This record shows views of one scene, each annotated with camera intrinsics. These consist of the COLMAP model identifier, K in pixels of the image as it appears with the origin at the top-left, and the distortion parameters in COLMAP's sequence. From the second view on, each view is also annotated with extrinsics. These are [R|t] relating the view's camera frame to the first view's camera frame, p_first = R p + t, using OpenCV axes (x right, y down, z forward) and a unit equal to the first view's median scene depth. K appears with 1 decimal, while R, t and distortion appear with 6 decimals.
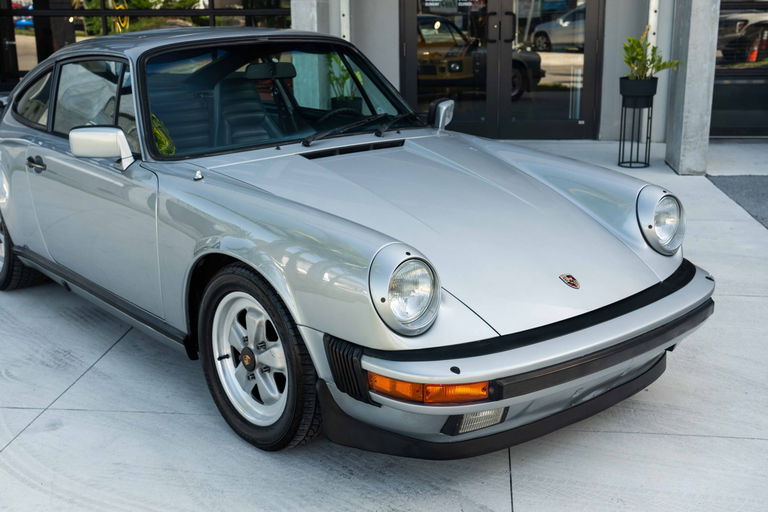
lens RADIAL K [[945.5, 0, 384.0], [0, 945.5, 256.0], [0, 0, 1]] dist [0.088857, 0.002292]
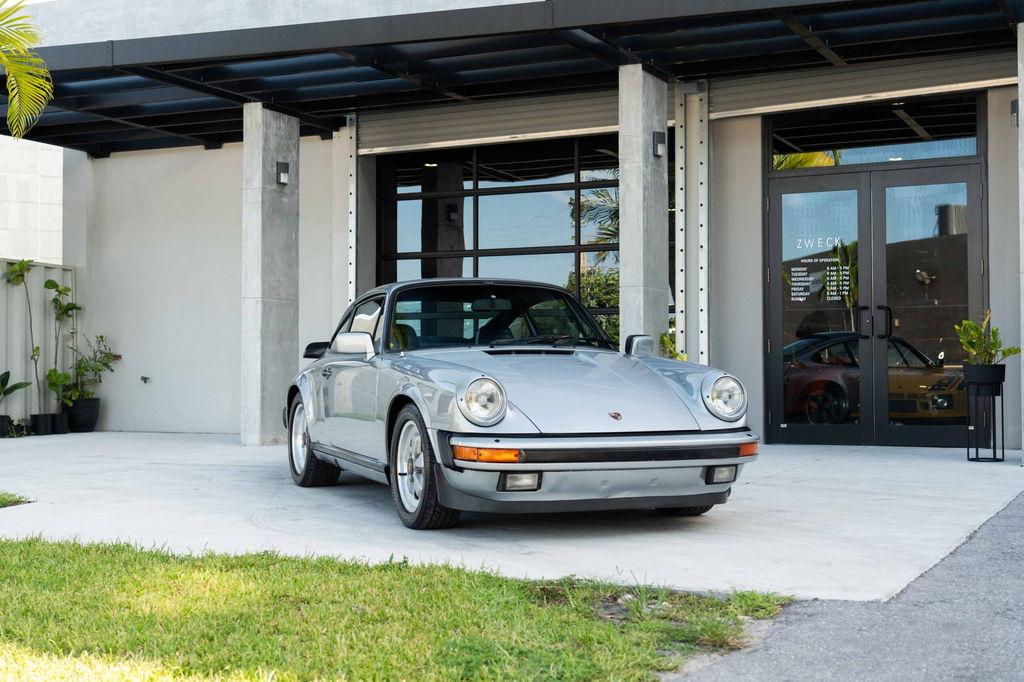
lens RADIAL K [[1429.9, 0, 512.0], [0, 1429.9, 341.0], [0, 0, 1]] dist [0.044859, 0.057600]
pose [[0.943409, 0.000085, -0.331632, 0.693794], [-0.090456, 0.962148, -0.257078, 0.443451], [0.319058, 0.272527, 0.907707, -0.966613]]
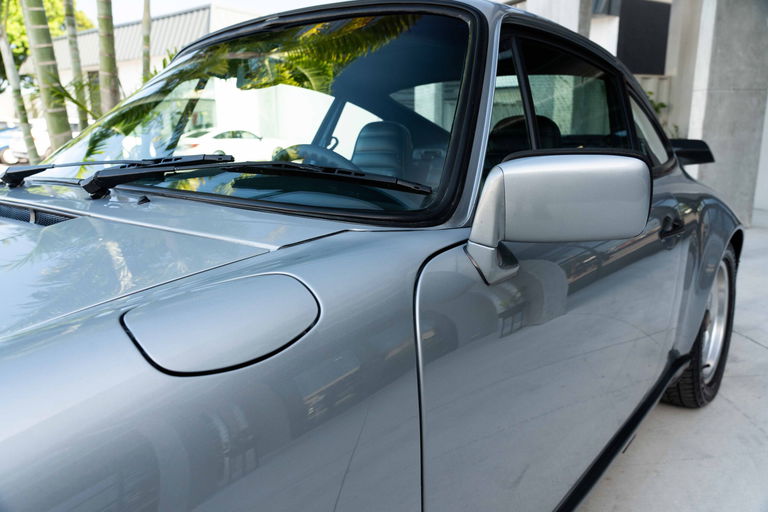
lens RADIAL K [[554.5, 0, 395.9], [0, 554.5, 255.4], [0, 0, 1]] dist [0.000040, 0.001079]
pose [[0.136919, 0.211203, -0.967805, 0.267843], [-0.250151, 0.952713, 0.172519, -0.209478], [0.958477, 0.218476, 0.183277, 1.283426]]
